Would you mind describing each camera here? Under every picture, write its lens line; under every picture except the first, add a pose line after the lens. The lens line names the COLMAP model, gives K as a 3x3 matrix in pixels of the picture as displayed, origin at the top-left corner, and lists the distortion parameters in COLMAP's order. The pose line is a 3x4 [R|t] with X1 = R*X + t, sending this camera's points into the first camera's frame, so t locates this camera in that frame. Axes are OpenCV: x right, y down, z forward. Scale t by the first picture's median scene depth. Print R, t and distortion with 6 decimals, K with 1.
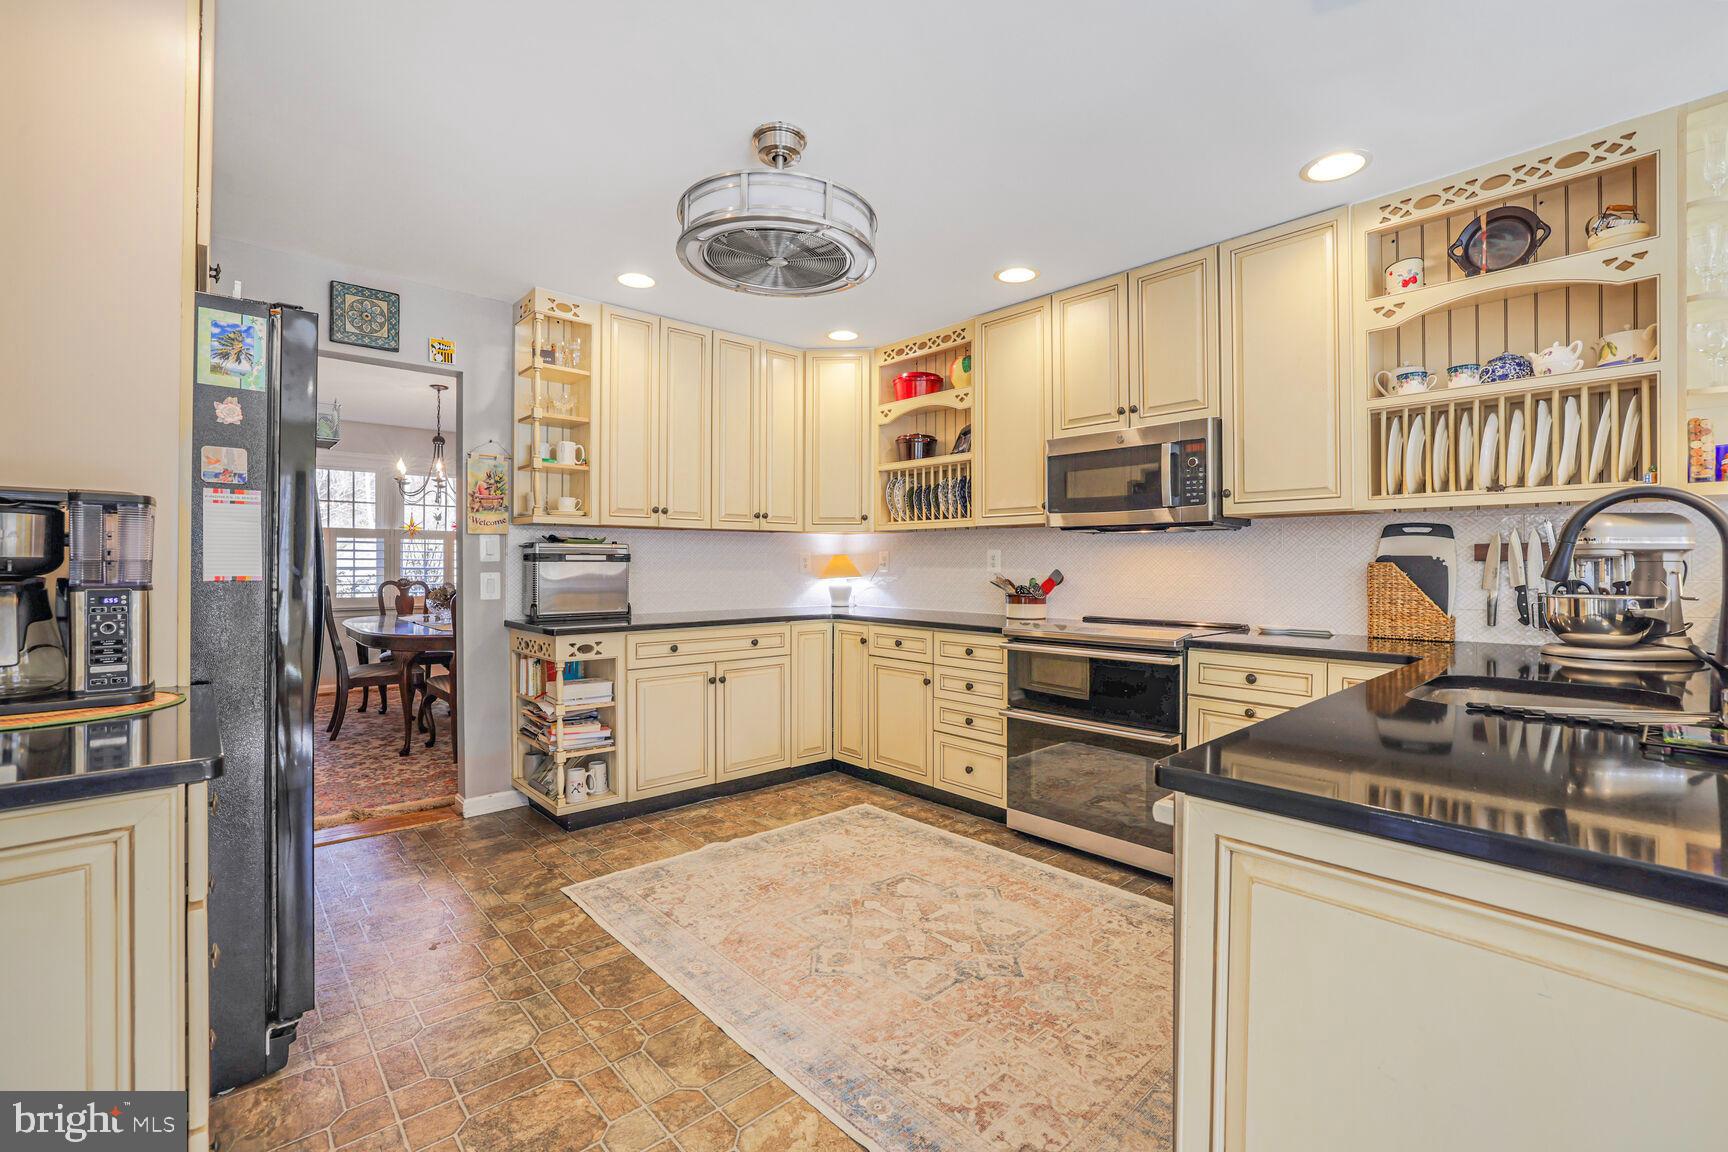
lens RADIAL K [[738.0, 0, 872.1], [0, 738.0, 565.9], [0, 0, 1]] dist [-0.020978, 0.004045]
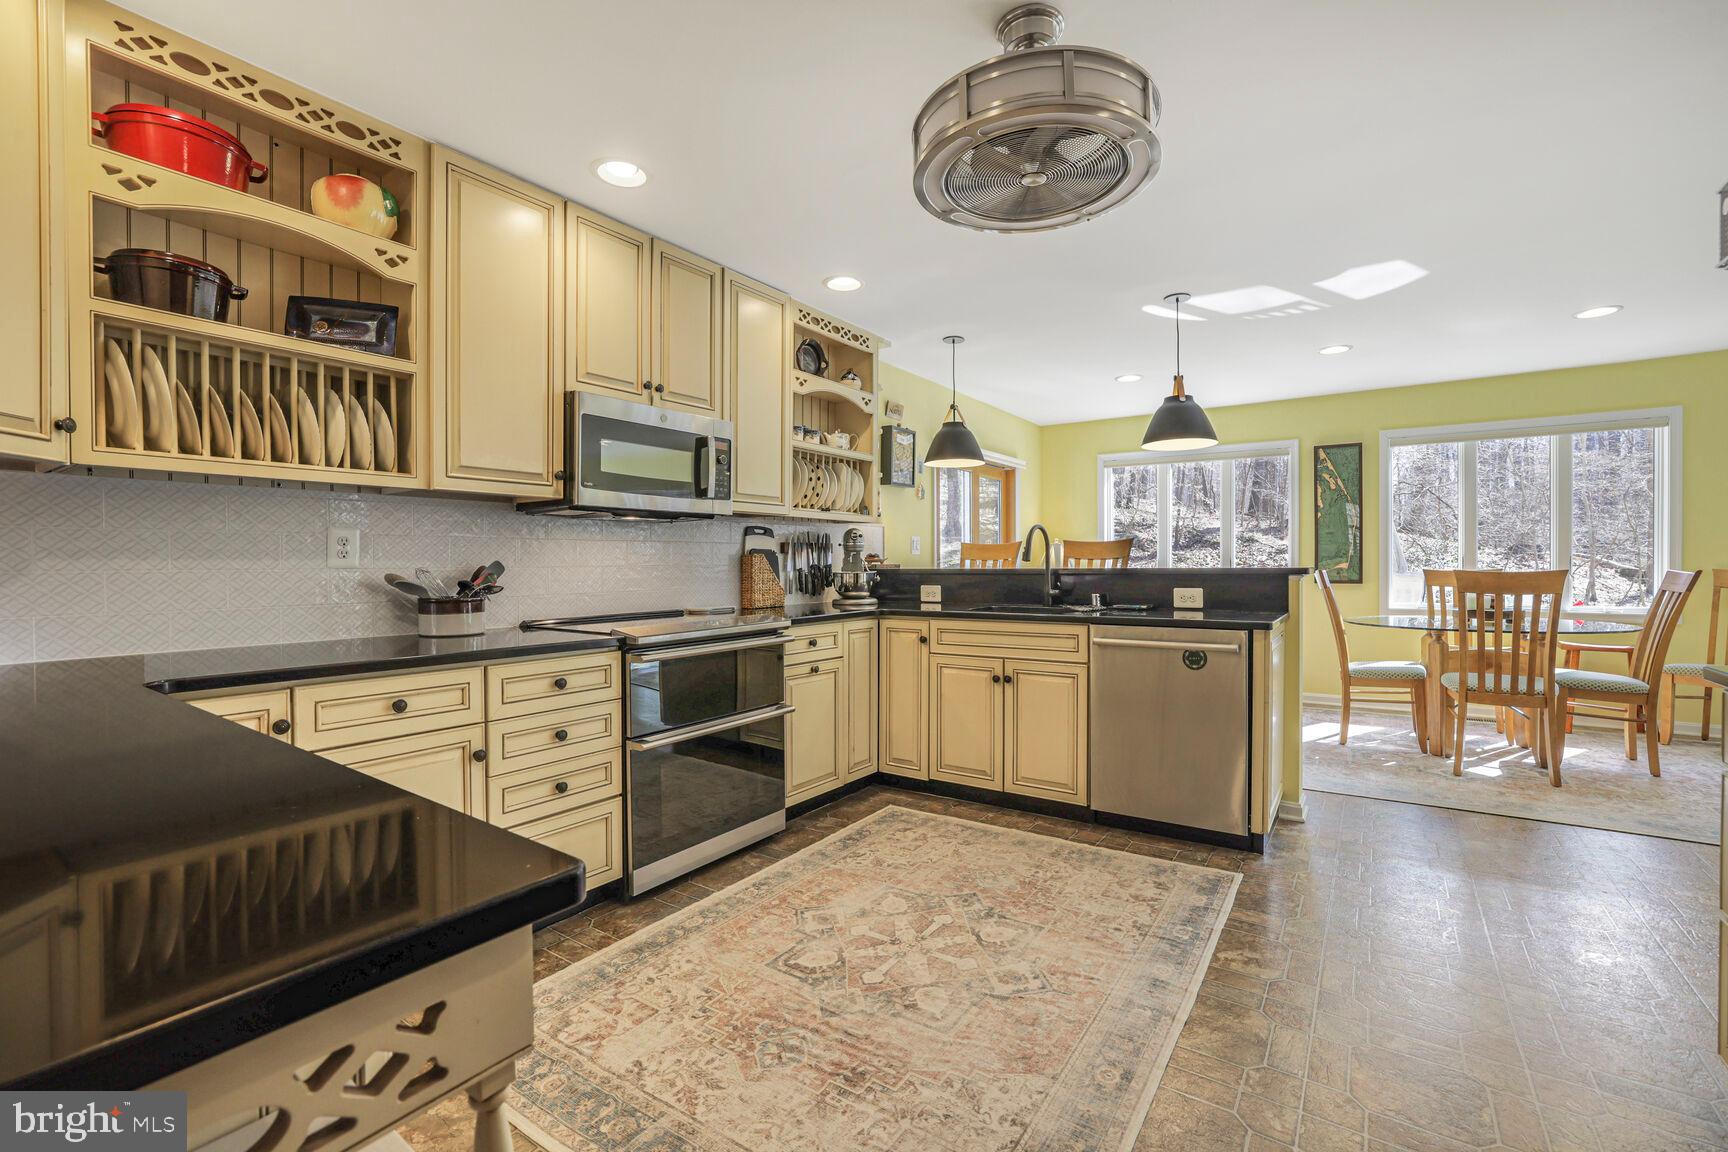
lens RADIAL K [[738.0, 0, 870.3], [0, 738.0, 573.5], [0, 0, 1]] dist [-0.020978, 0.004045]
pose [[-0.205329, -0.018247, 0.978523, -0.775247], [0.002431, 0.999814, 0.019154, 0.006777], [-0.978690, 0.006311, -0.205246, 1.167774]]
